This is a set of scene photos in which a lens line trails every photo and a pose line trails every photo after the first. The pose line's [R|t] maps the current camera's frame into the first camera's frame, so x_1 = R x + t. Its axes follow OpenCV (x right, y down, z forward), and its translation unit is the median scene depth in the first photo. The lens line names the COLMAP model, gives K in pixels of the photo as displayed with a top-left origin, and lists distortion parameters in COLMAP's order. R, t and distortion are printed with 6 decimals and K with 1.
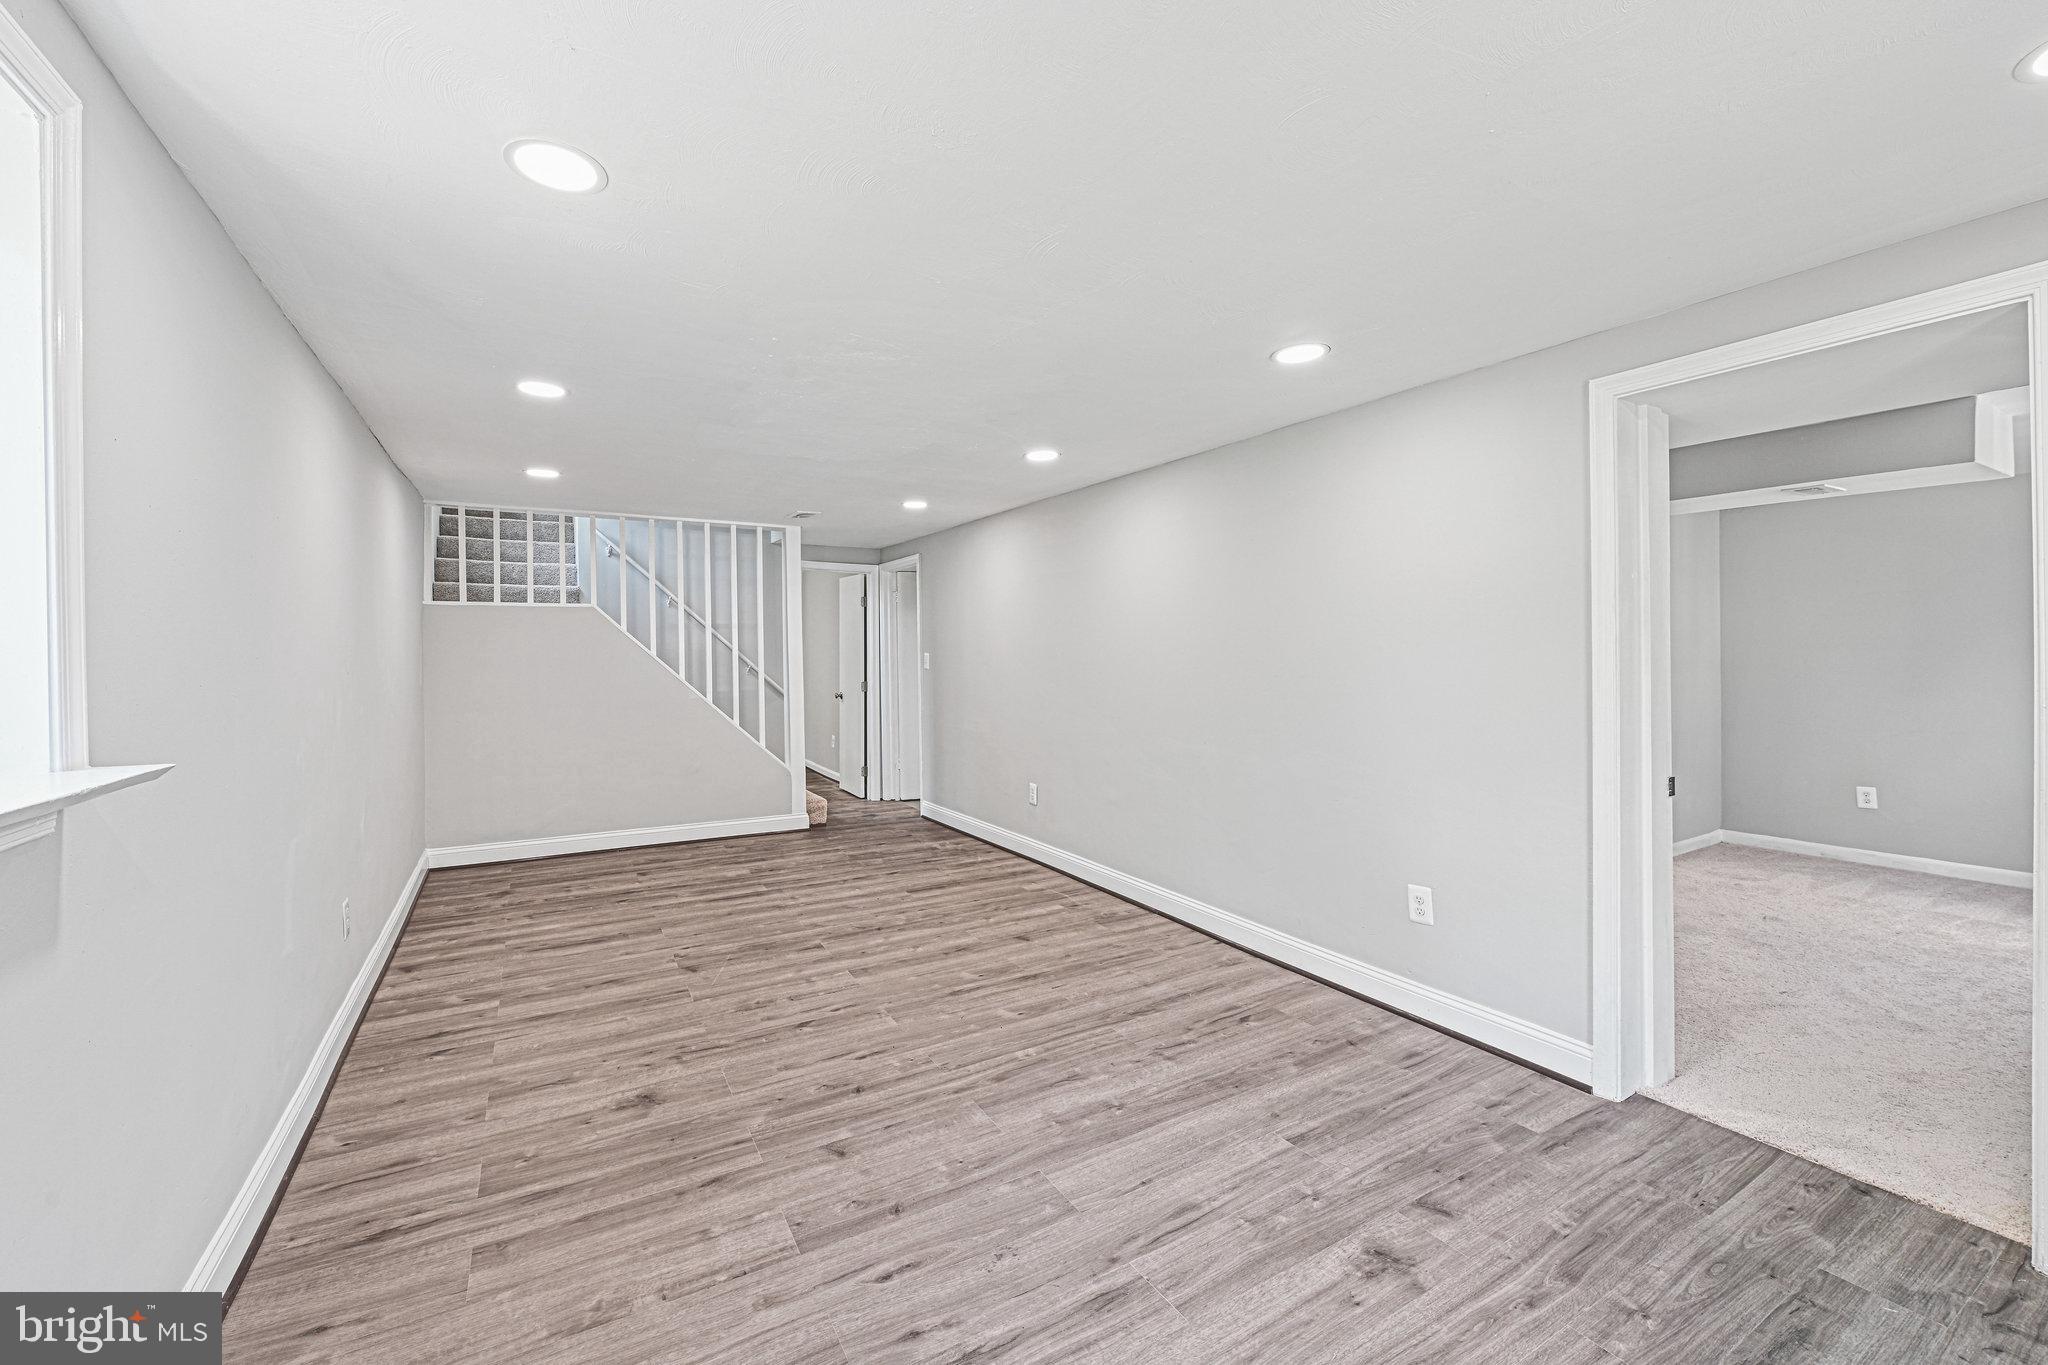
lens RADIAL K [[826.2, 0, 1029.1], [0, 826.2, 665.8], [0, 0, 1]] dist [-0.008831, 0.000776]
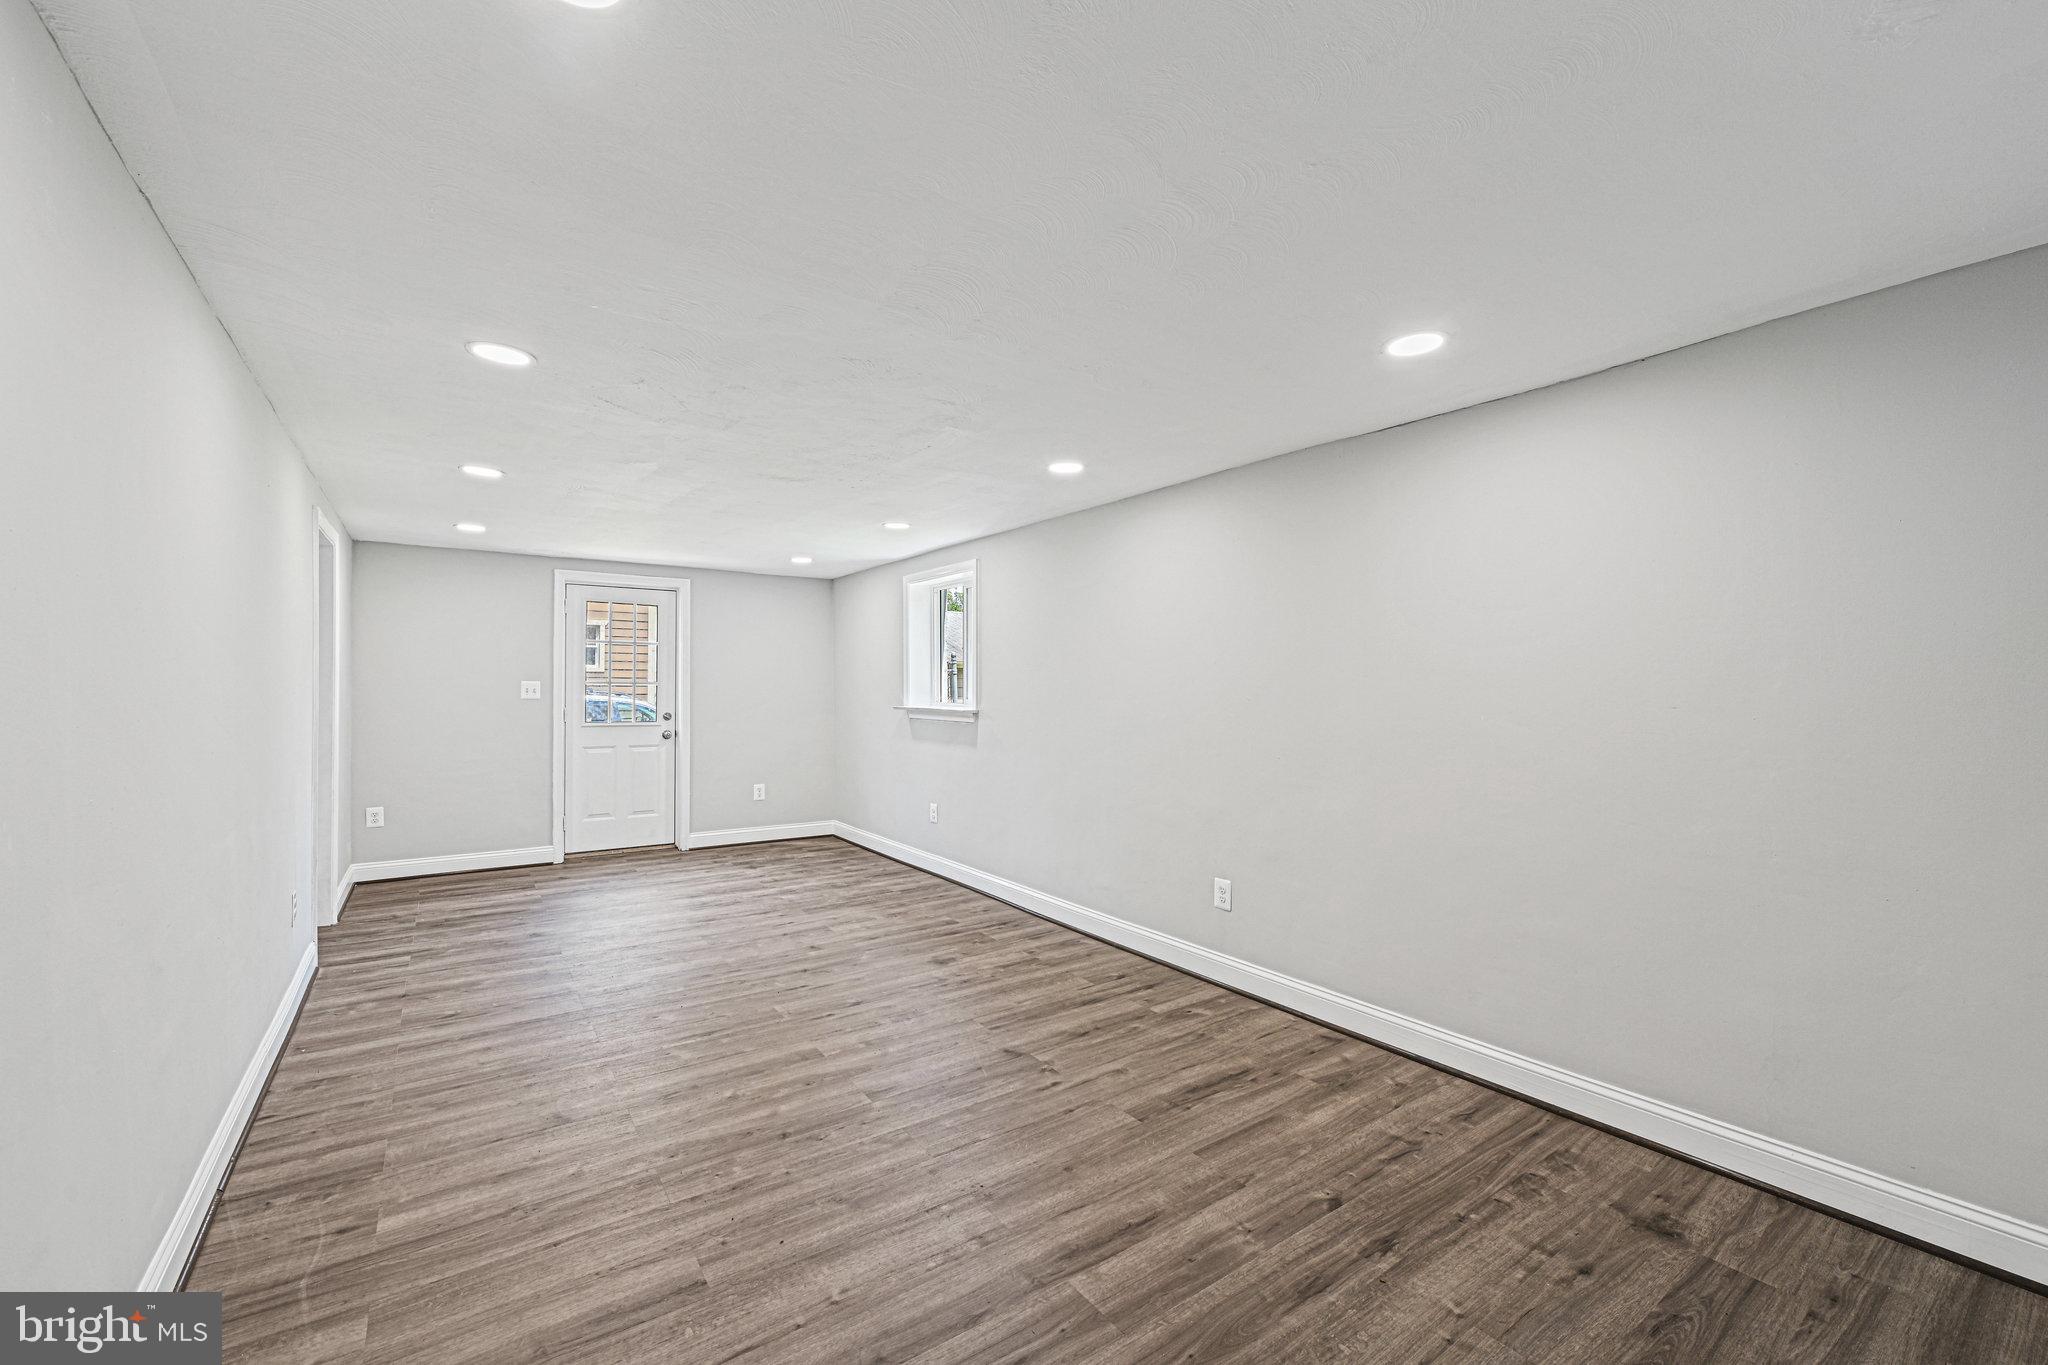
lens RADIAL K [[826.2, 0, 1027.3], [0, 826.2, 683.8], [0, 0, 1]] dist [-0.008831, 0.000776]
pose [[-0.996352, -0.001473, -0.085327, -0.386878], [-0.002535, 0.999921, 0.012332, -0.026001], [0.085302, 0.012503, -0.996277, 2.029754]]
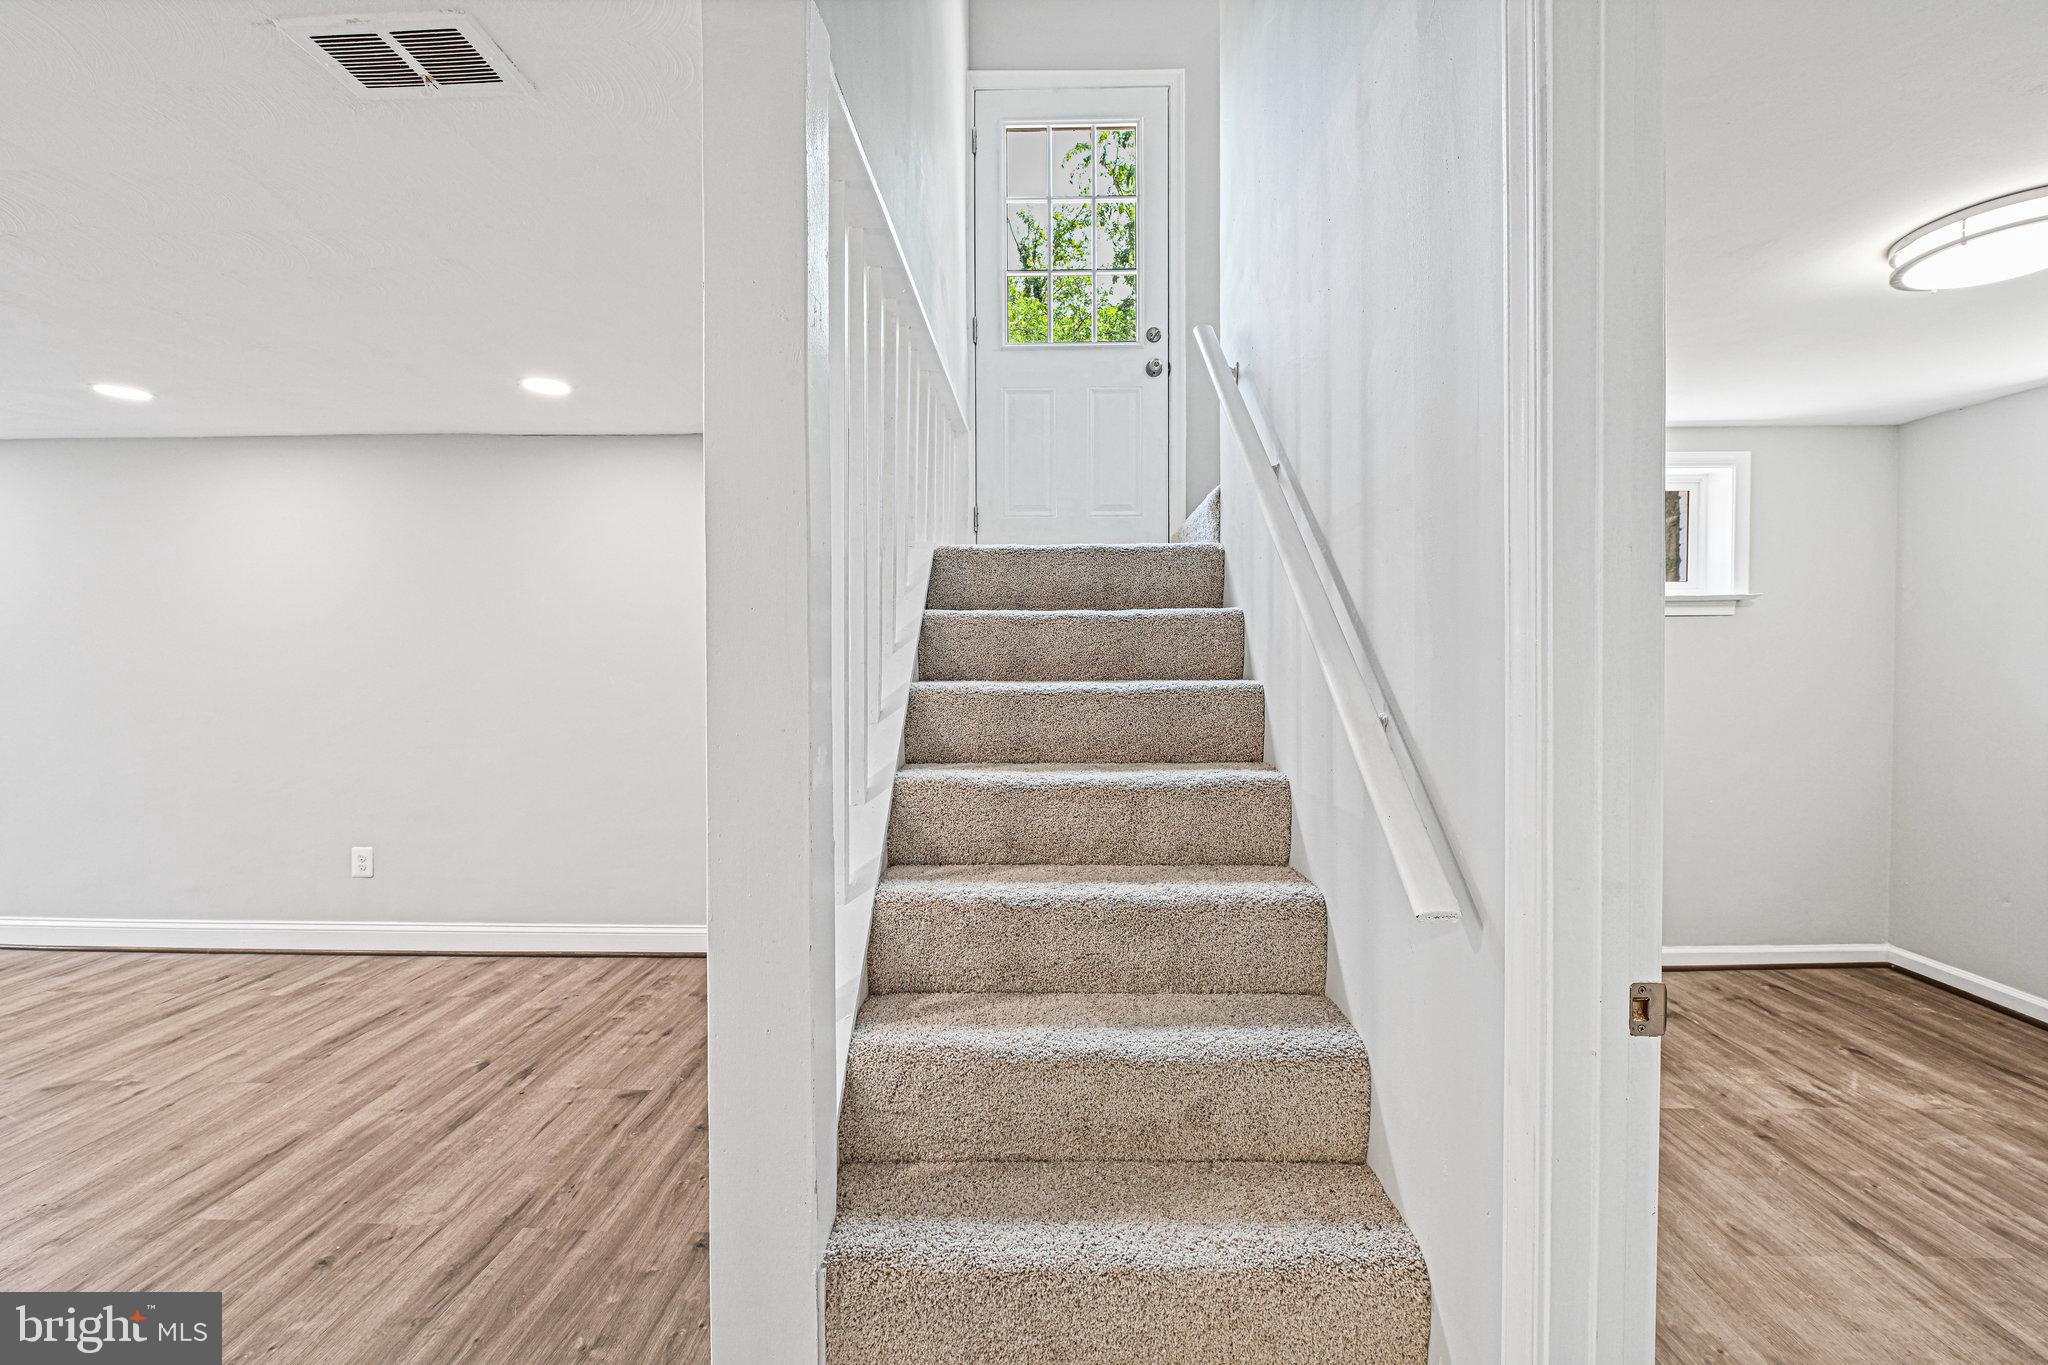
lens RADIAL K [[826.2, 0, 1031.8], [0, 826.2, 667.3], [0, 0, 1]] dist [-0.008831, 0.000776]
pose [[-0.530521, 0.012923, -0.847573, -0.288915], [-0.012269, 0.999662, 0.022921, -0.025539], [0.847583, 0.022559, -0.530183, 2.290872]]
